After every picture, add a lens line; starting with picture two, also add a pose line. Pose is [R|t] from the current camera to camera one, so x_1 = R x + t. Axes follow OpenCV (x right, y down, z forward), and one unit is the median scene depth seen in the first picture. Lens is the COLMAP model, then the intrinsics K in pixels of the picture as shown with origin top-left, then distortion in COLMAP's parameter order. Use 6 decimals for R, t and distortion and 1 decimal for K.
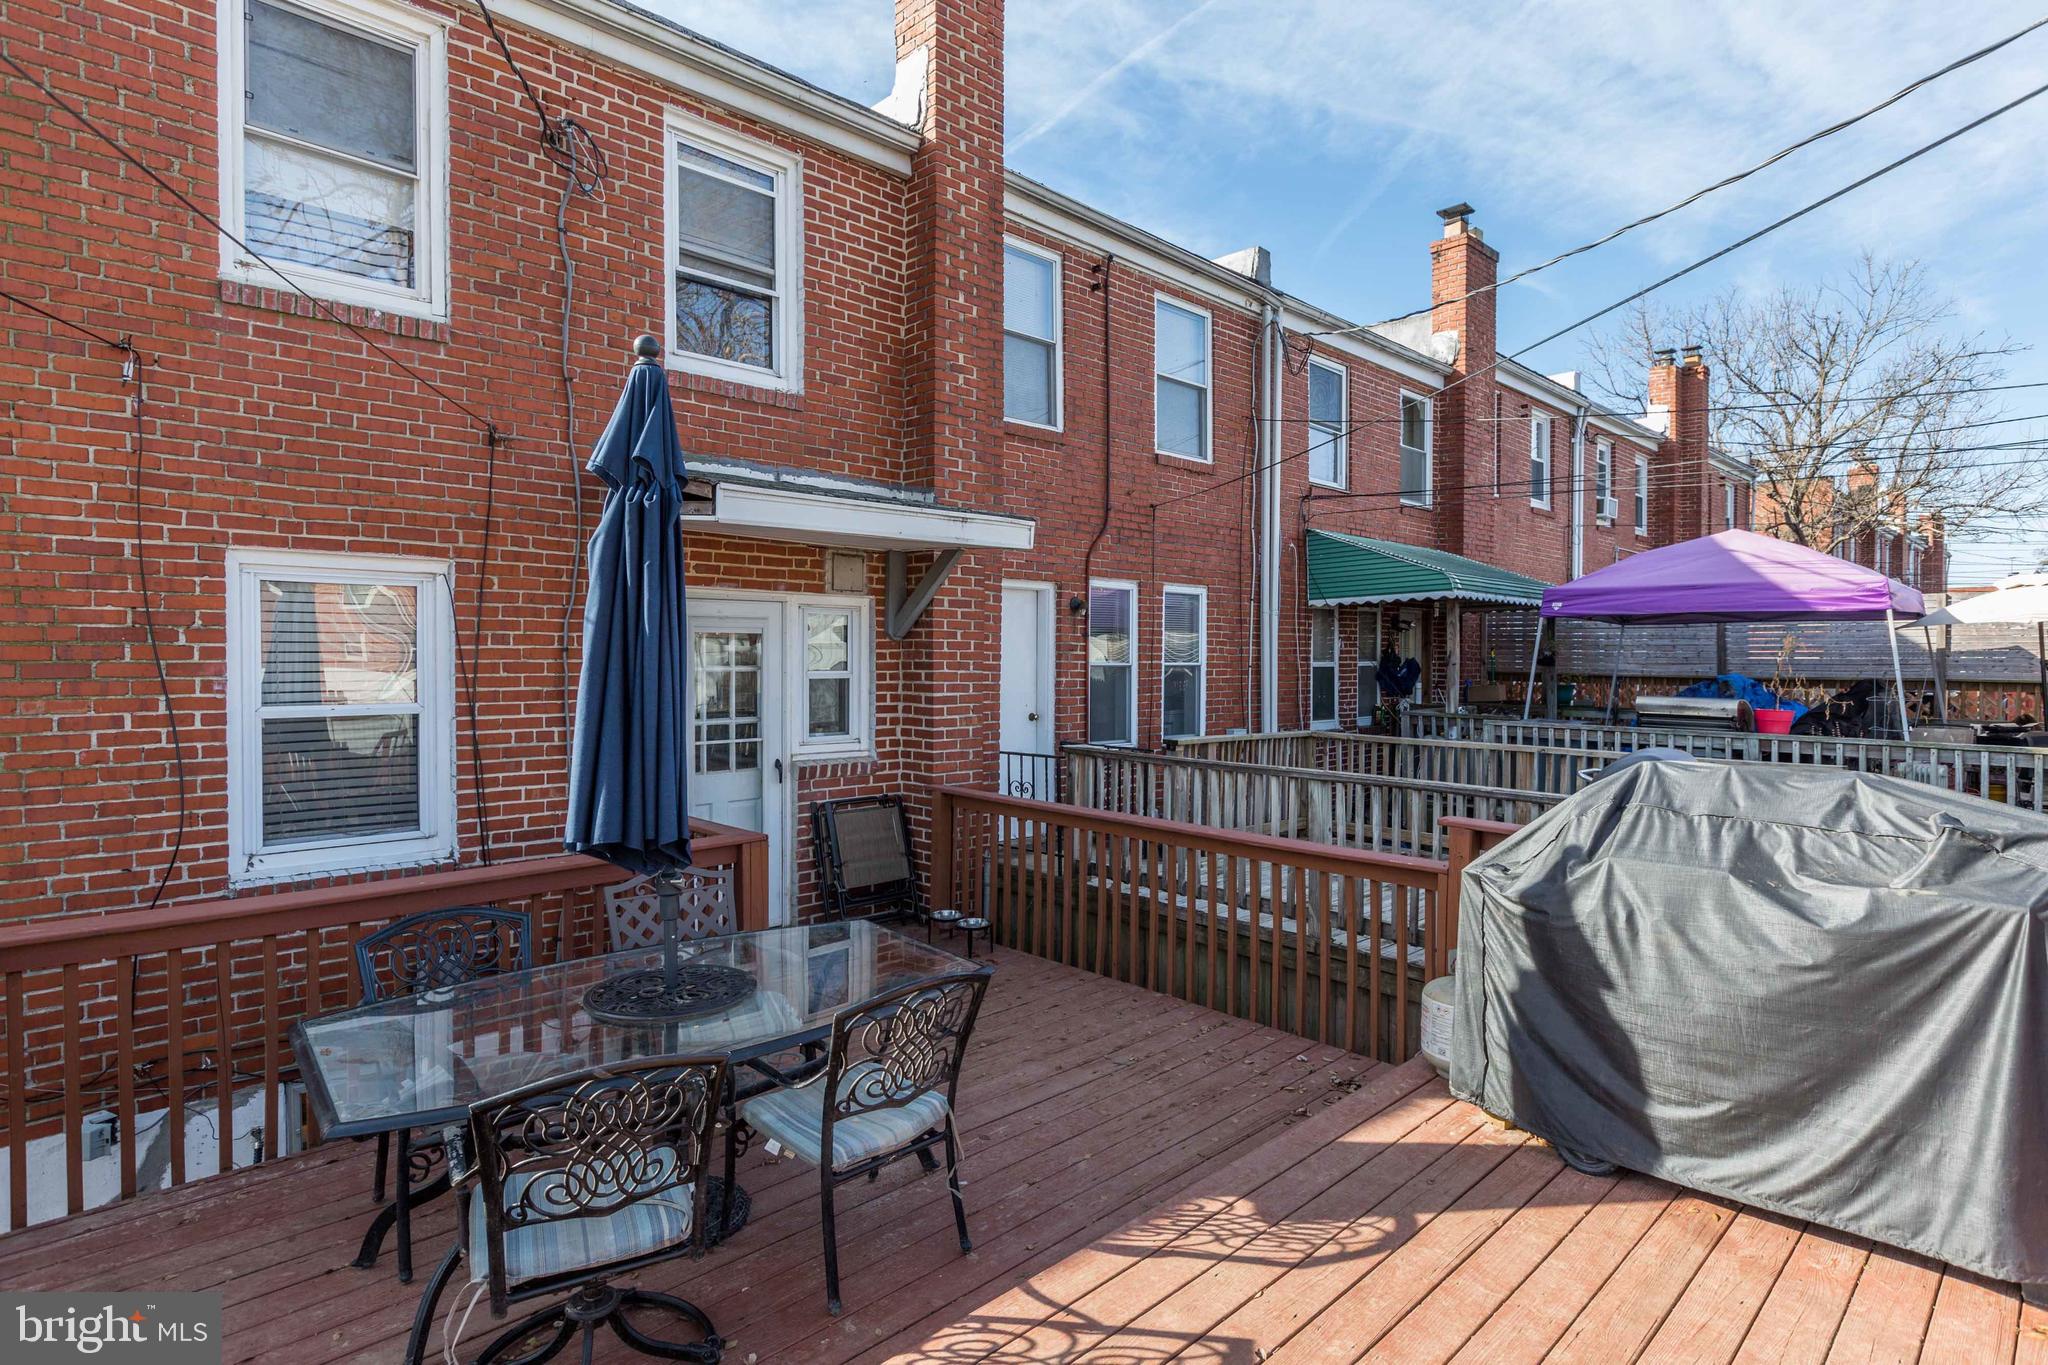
lens RADIAL K [[1058.0, 0, 1029.2], [0, 1058.0, 671.0], [0, 0, 1]] dist [0.000063, -0.000712]
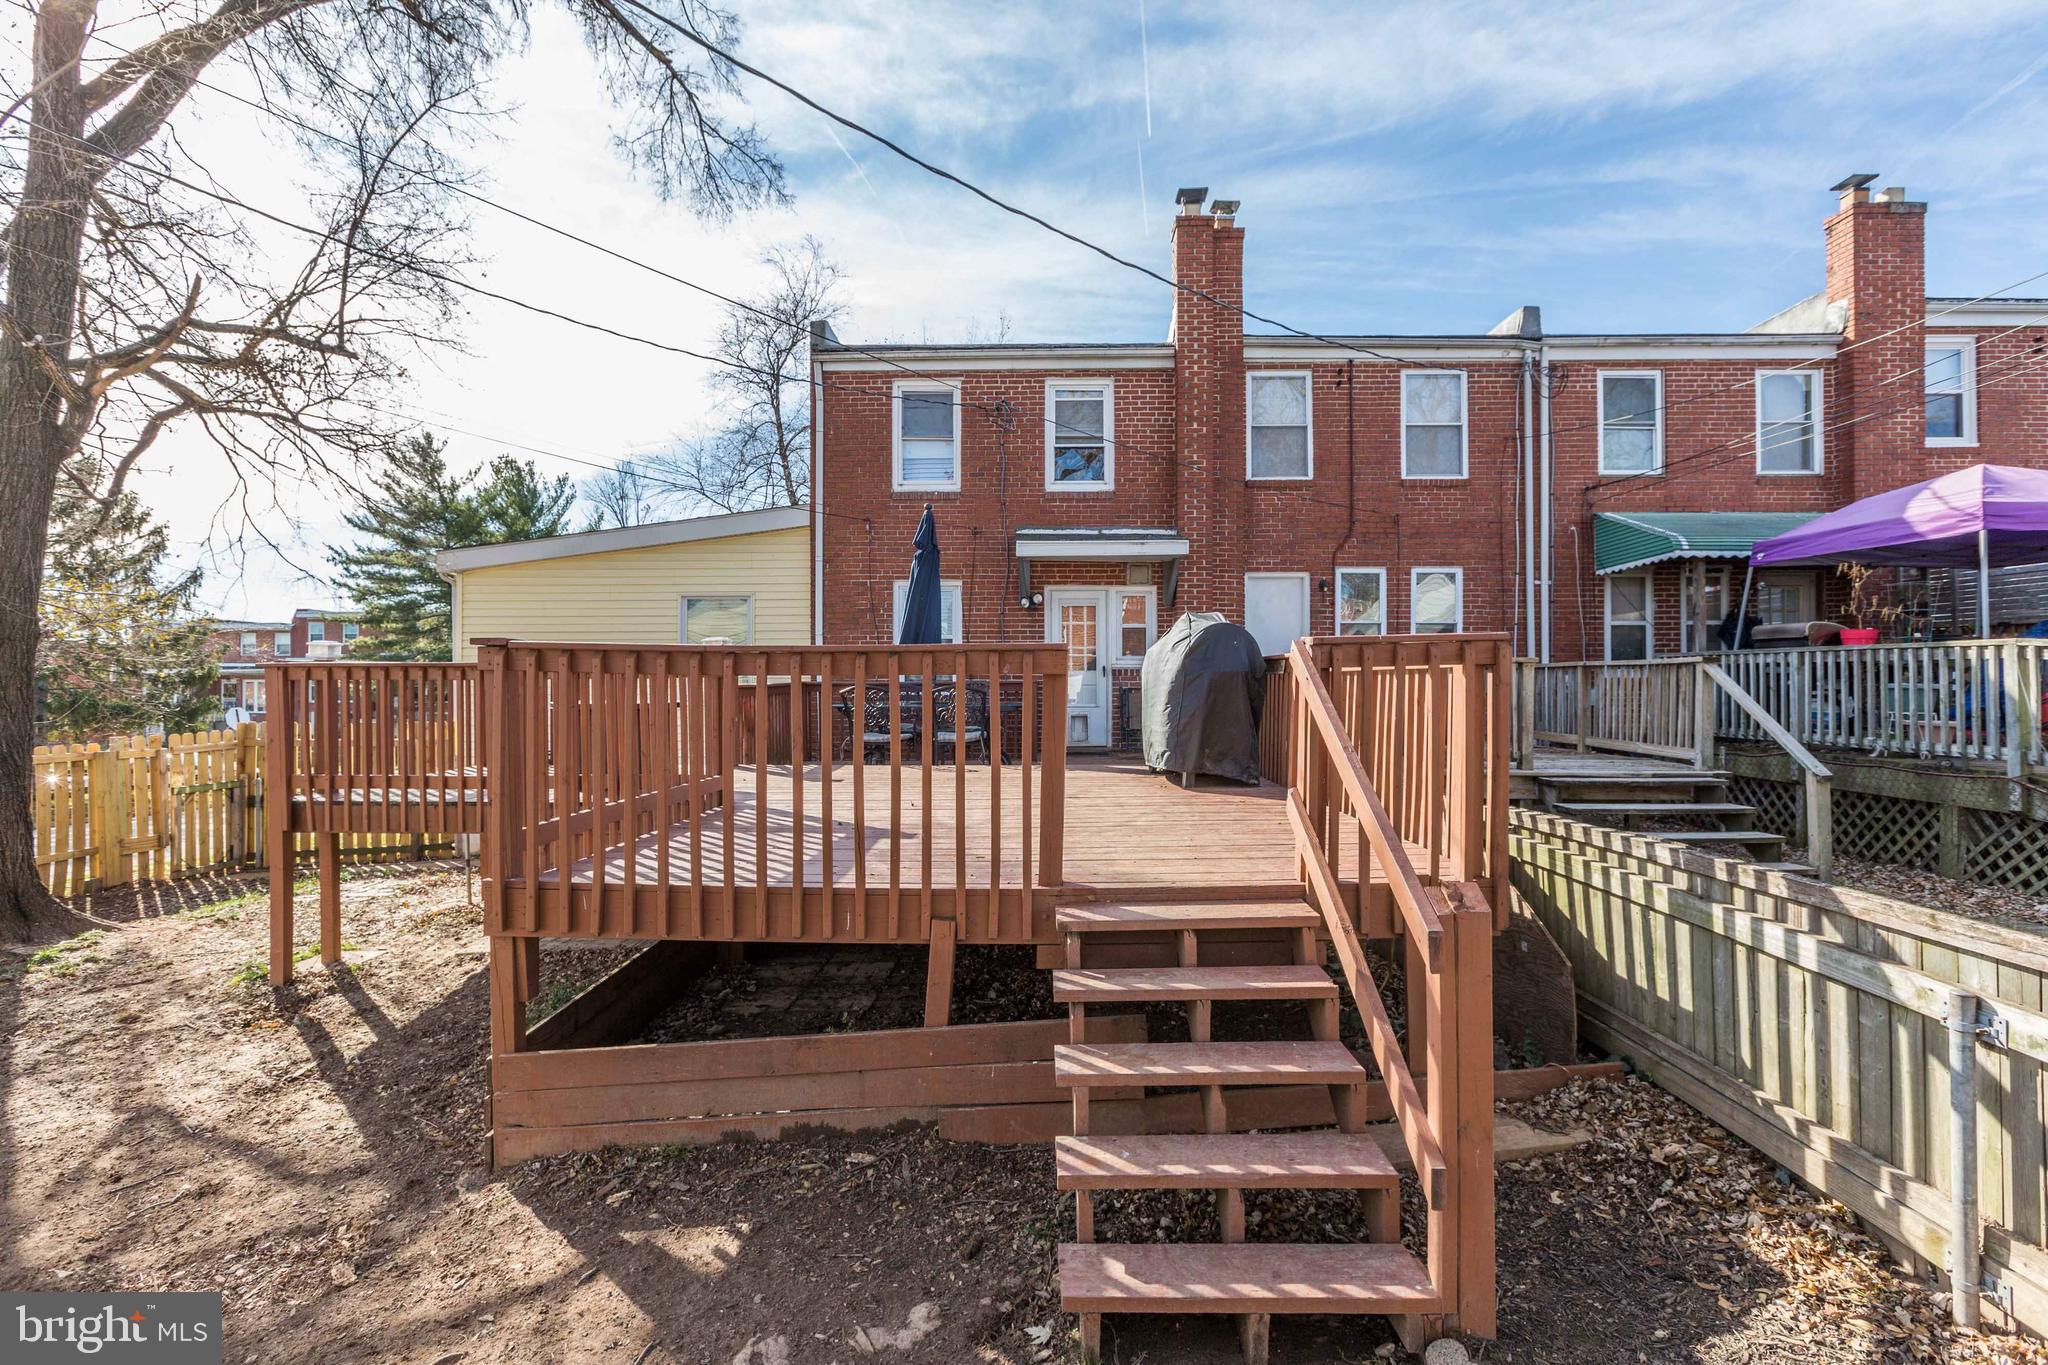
lens RADIAL K [[985.6, 0, 1015.5], [0, 985.6, 682.4], [0, 0, 1]] dist [0.003358, -0.001556]
pose [[0.691197, -0.004196, -0.722655, 0.787832], [-0.011574, 0.999791, -0.016876, 0.113712], [0.722574, 0.020029, 0.691003, -0.356081]]
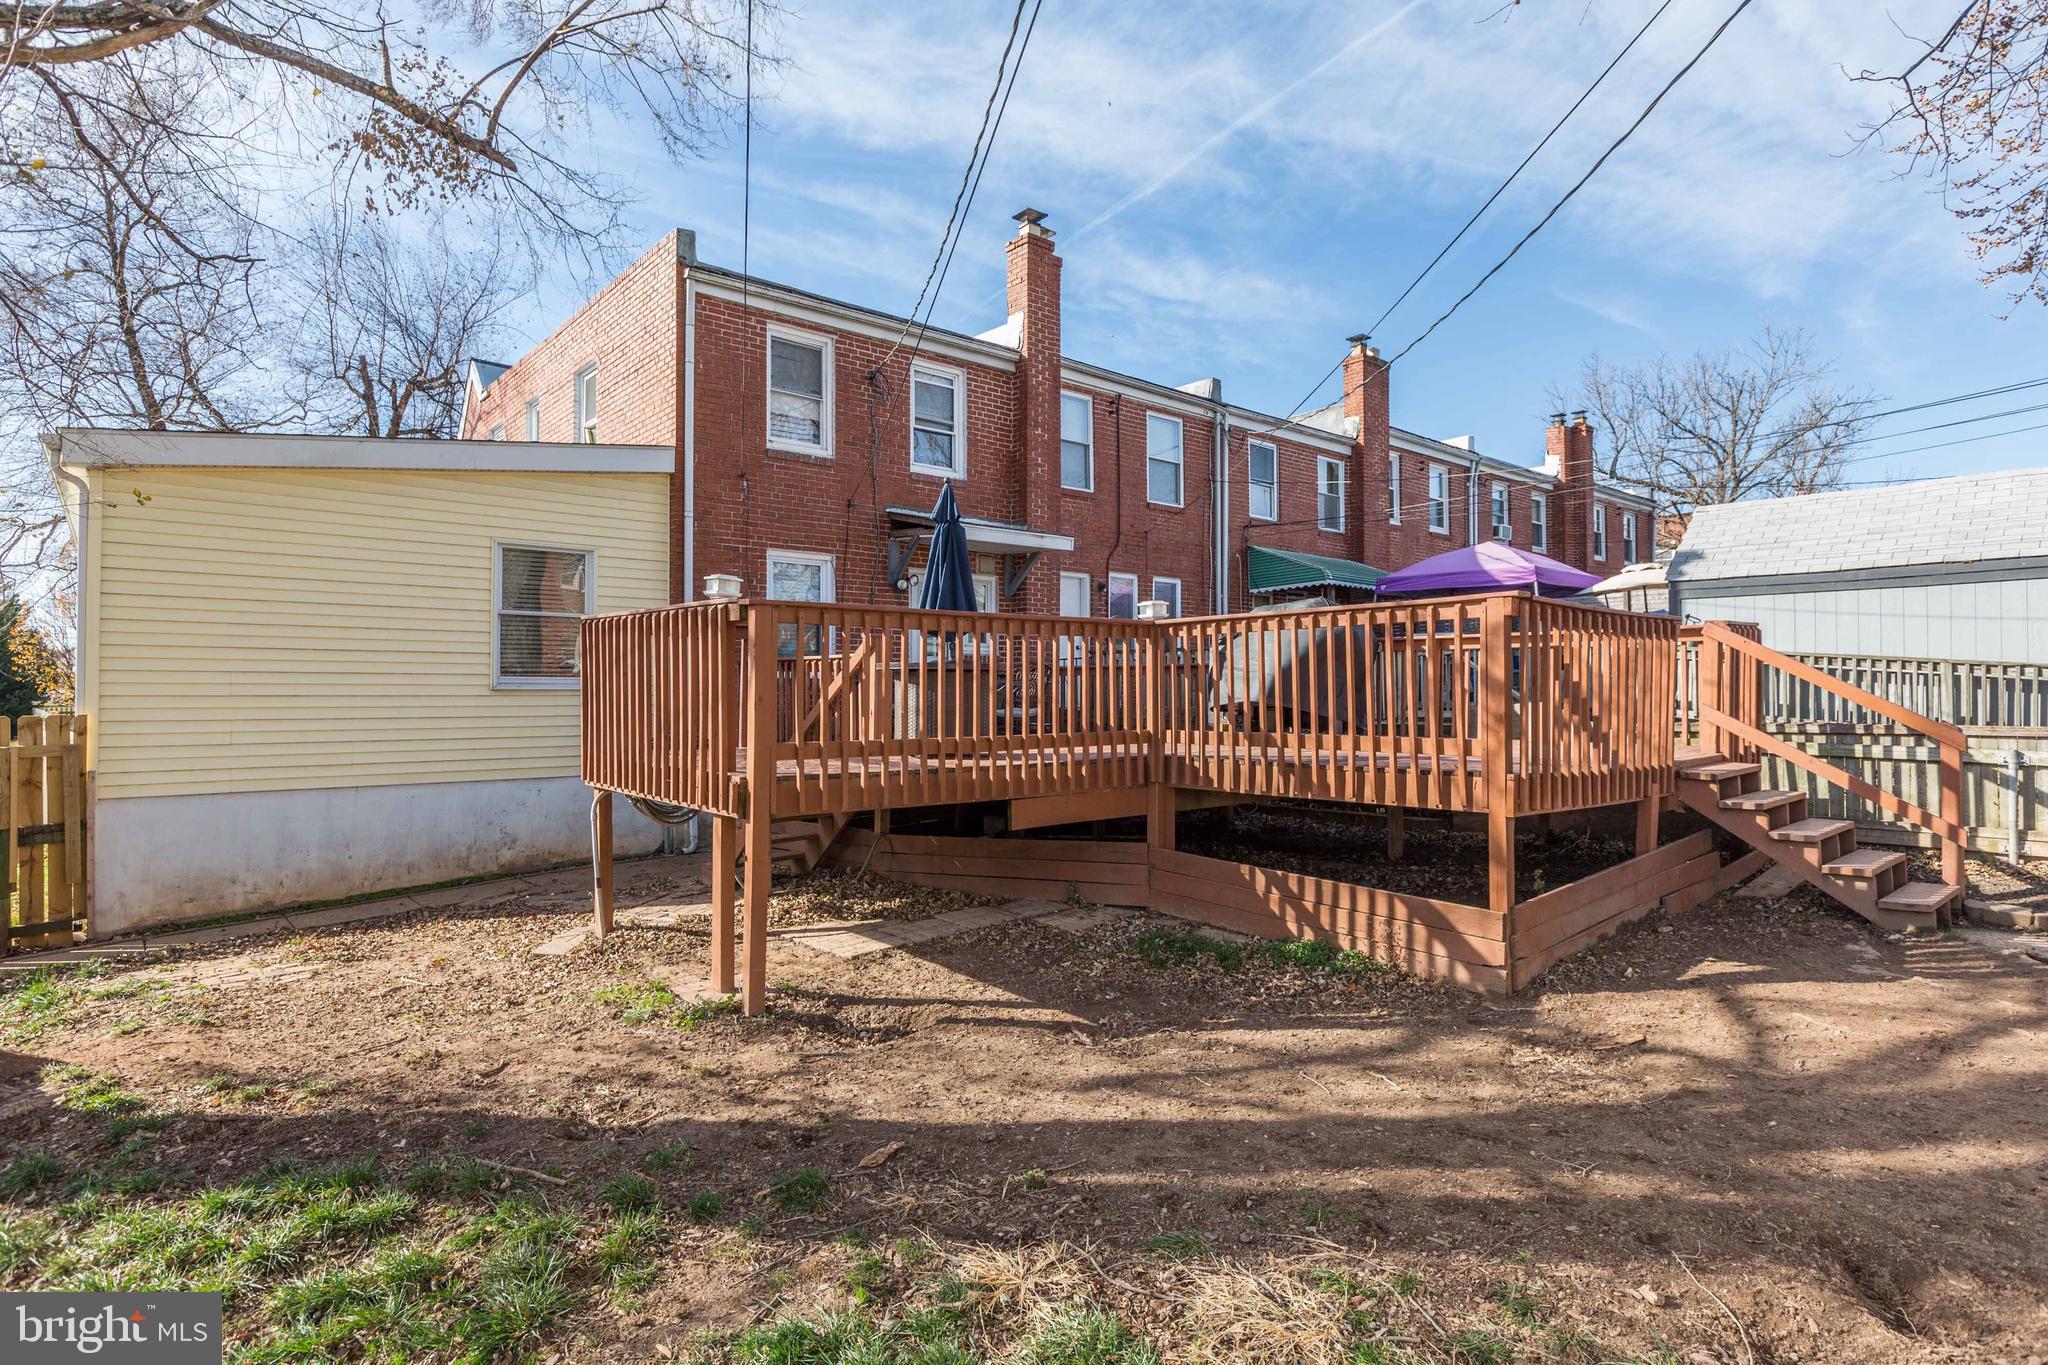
lens RADIAL K [[1116.6, 0, 1037.2], [0, 1116.6, 699.7], [0, 0, 1]] dist [0.005819, 0.000787]
pose [[0.998705, -0.002844, -0.050794, 0.031306], [0.002122, 0.999896, -0.014261, 0.159693], [0.050829, 0.014134, 0.998607, -0.922515]]
